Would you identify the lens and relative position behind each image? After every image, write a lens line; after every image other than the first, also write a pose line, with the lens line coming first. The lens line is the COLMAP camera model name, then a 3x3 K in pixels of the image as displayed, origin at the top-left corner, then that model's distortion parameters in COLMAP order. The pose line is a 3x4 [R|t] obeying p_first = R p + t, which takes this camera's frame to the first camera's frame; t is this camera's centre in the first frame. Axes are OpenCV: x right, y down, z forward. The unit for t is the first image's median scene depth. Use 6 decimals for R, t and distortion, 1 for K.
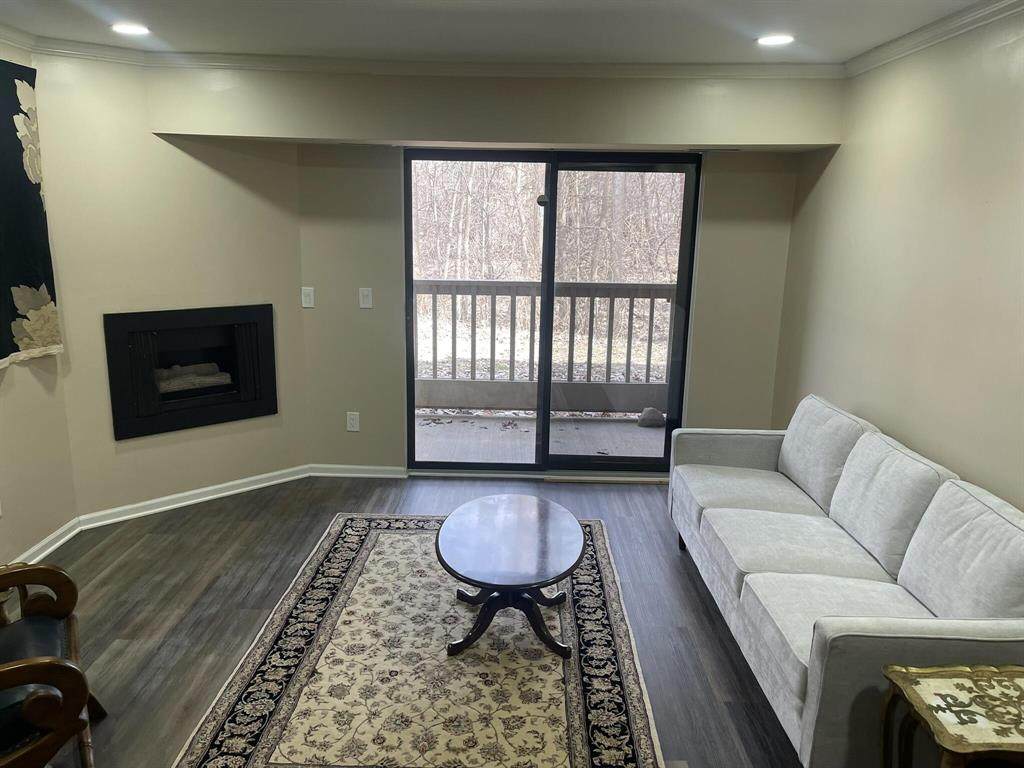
lens RADIAL K [[779.6, 0, 513.9], [0, 779.6, 382.2], [0, 0, 1]] dist [0.072163, -0.088366]
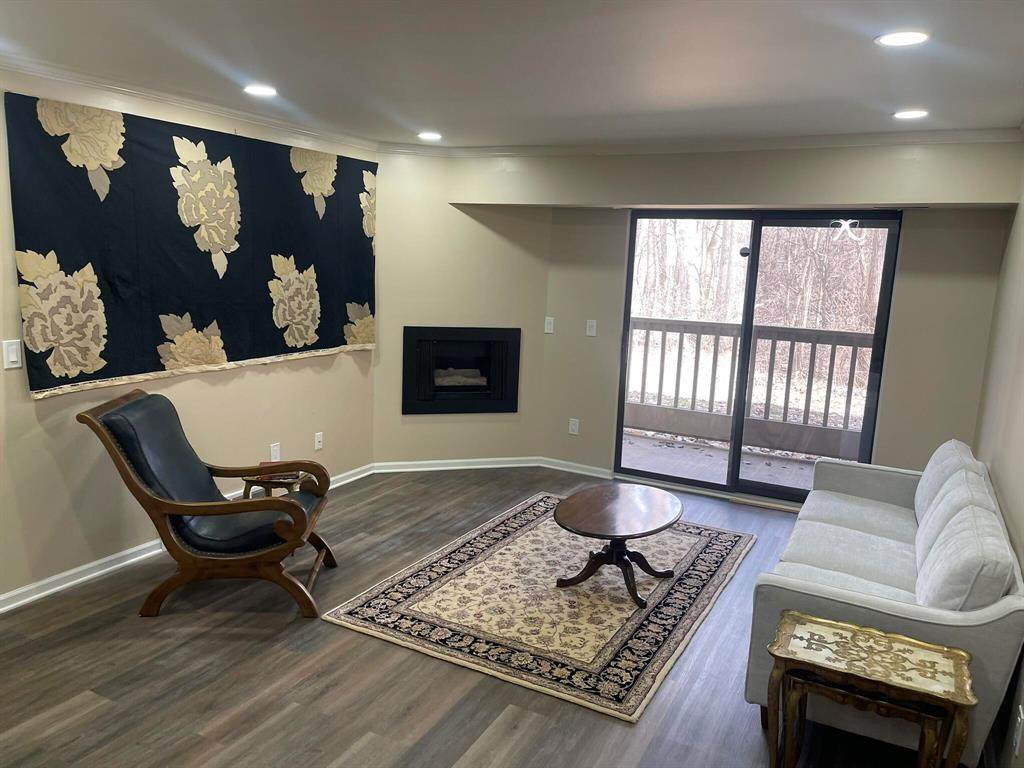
lens RADIAL K [[779.6, 0, 510.5], [0, 779.6, 381.5], [0, 0, 1]] dist [0.072163, -0.088366]
pose [[0.889767, 0.089120, -0.447630, 0.306647], [-0.118622, 0.992202, -0.038249, 0.046770], [0.440731, 0.087132, 0.893400, -0.188329]]
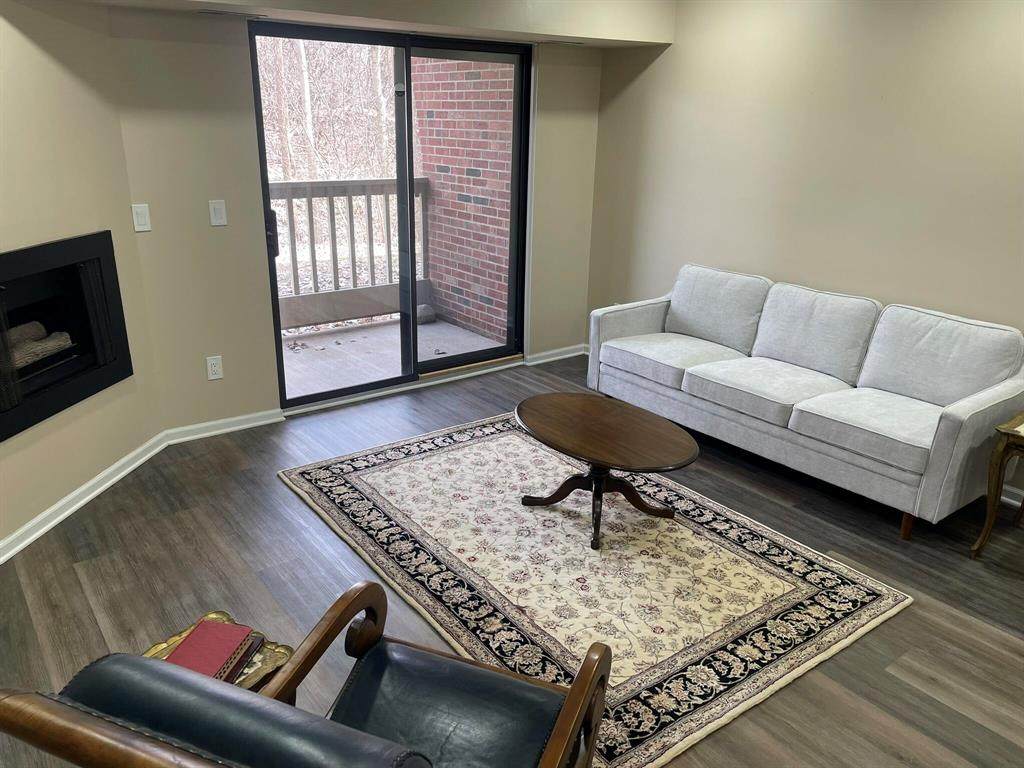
lens RADIAL K [[779.6, 0, 509.8], [0, 779.6, 379.8], [0, 0, 1]] dist [0.072163, -0.088366]
pose [[0.788331, -0.202307, 0.581039, -0.540851], [0.127475, 0.977608, 0.167432, -0.043452], [-0.601901, -0.057924, 0.796467, 0.193229]]
